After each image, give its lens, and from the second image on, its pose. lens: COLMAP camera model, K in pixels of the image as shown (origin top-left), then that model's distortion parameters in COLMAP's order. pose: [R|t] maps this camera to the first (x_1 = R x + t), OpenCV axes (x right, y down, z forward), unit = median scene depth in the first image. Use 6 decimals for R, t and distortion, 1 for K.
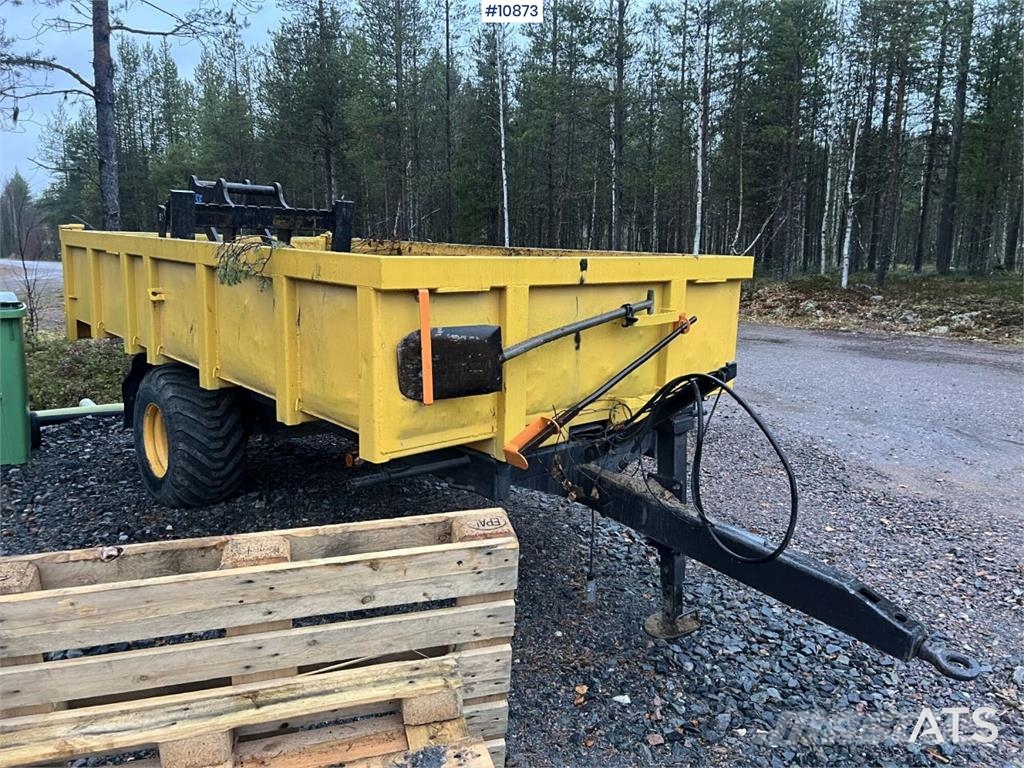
lens RADIAL K [[768.3, 0, 518.7], [0, 768.3, 384.5], [0, 0, 1]] dist [0.045328, -0.048283]
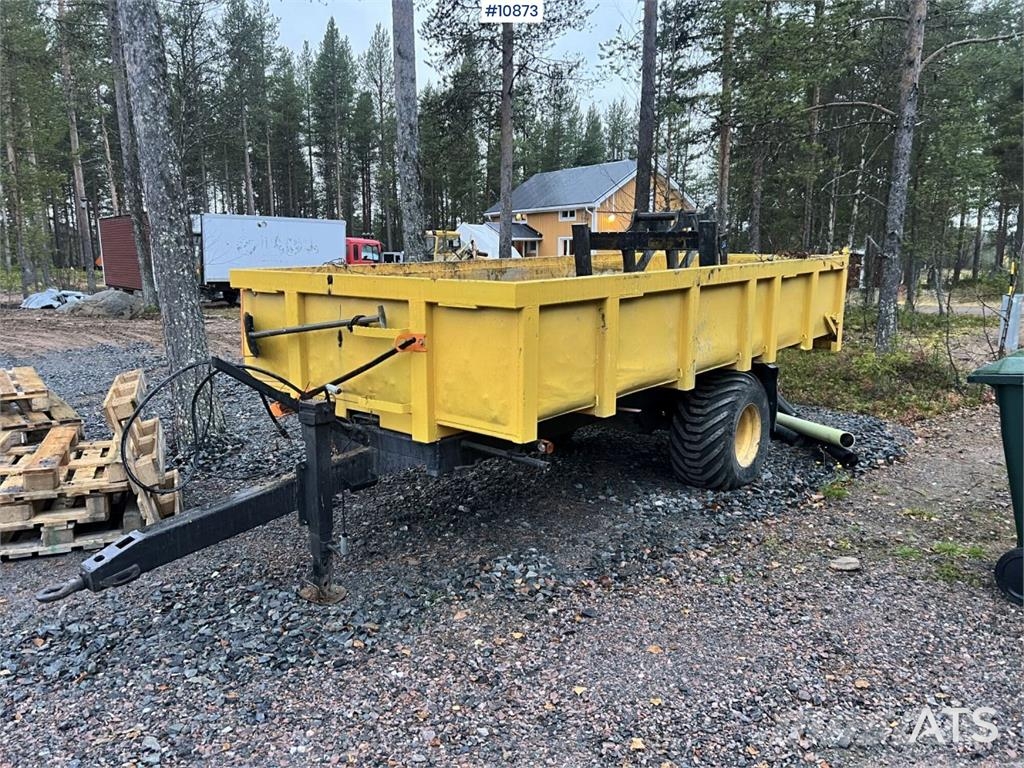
lens RADIAL K [[768.3, 0, 511.1], [0, 768.3, 379.7], [0, 0, 1]] dist [0.045328, -0.048283]
pose [[0.141738, 0.153905, -0.977867, 0.901846], [-0.179415, 0.975473, 0.127522, -0.135382], [0.973509, 0.157370, 0.165875, 0.709670]]
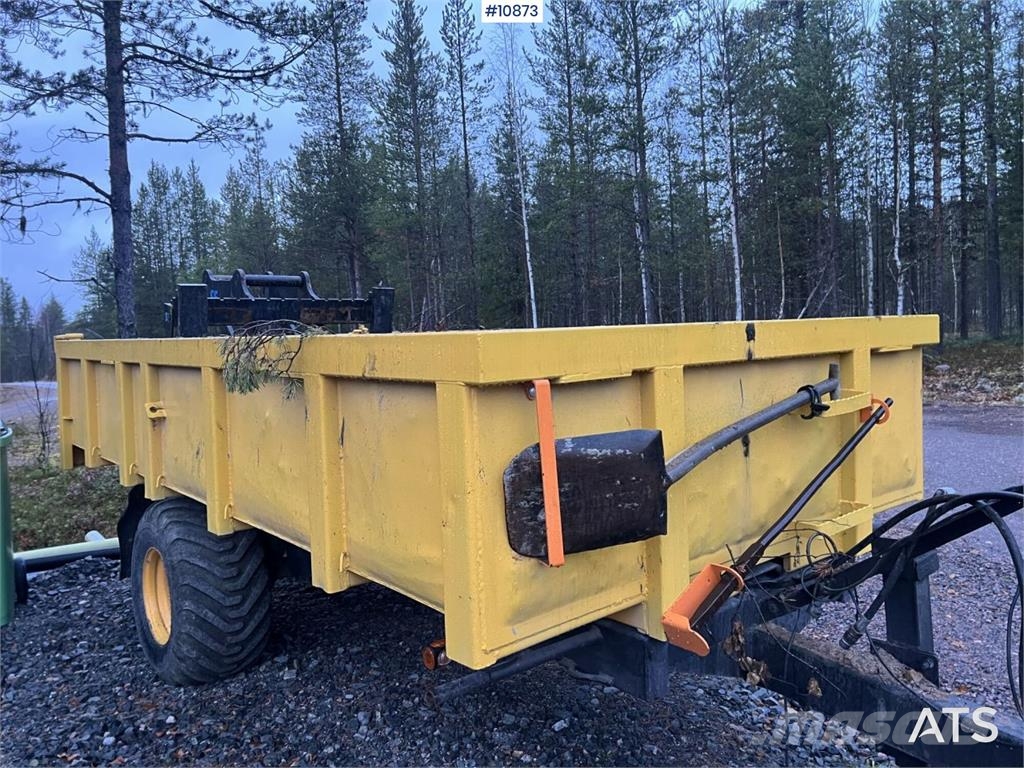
lens RADIAL K [[768.3, 0, 513.5], [0, 768.3, 380.5], [0, 0, 1]] dist [0.045328, -0.048283]
pose [[0.997704, -0.058369, -0.034355, -0.067209], [0.053640, 0.990659, -0.125371, -0.024661], [0.041352, 0.123240, 0.991515, 0.203171]]
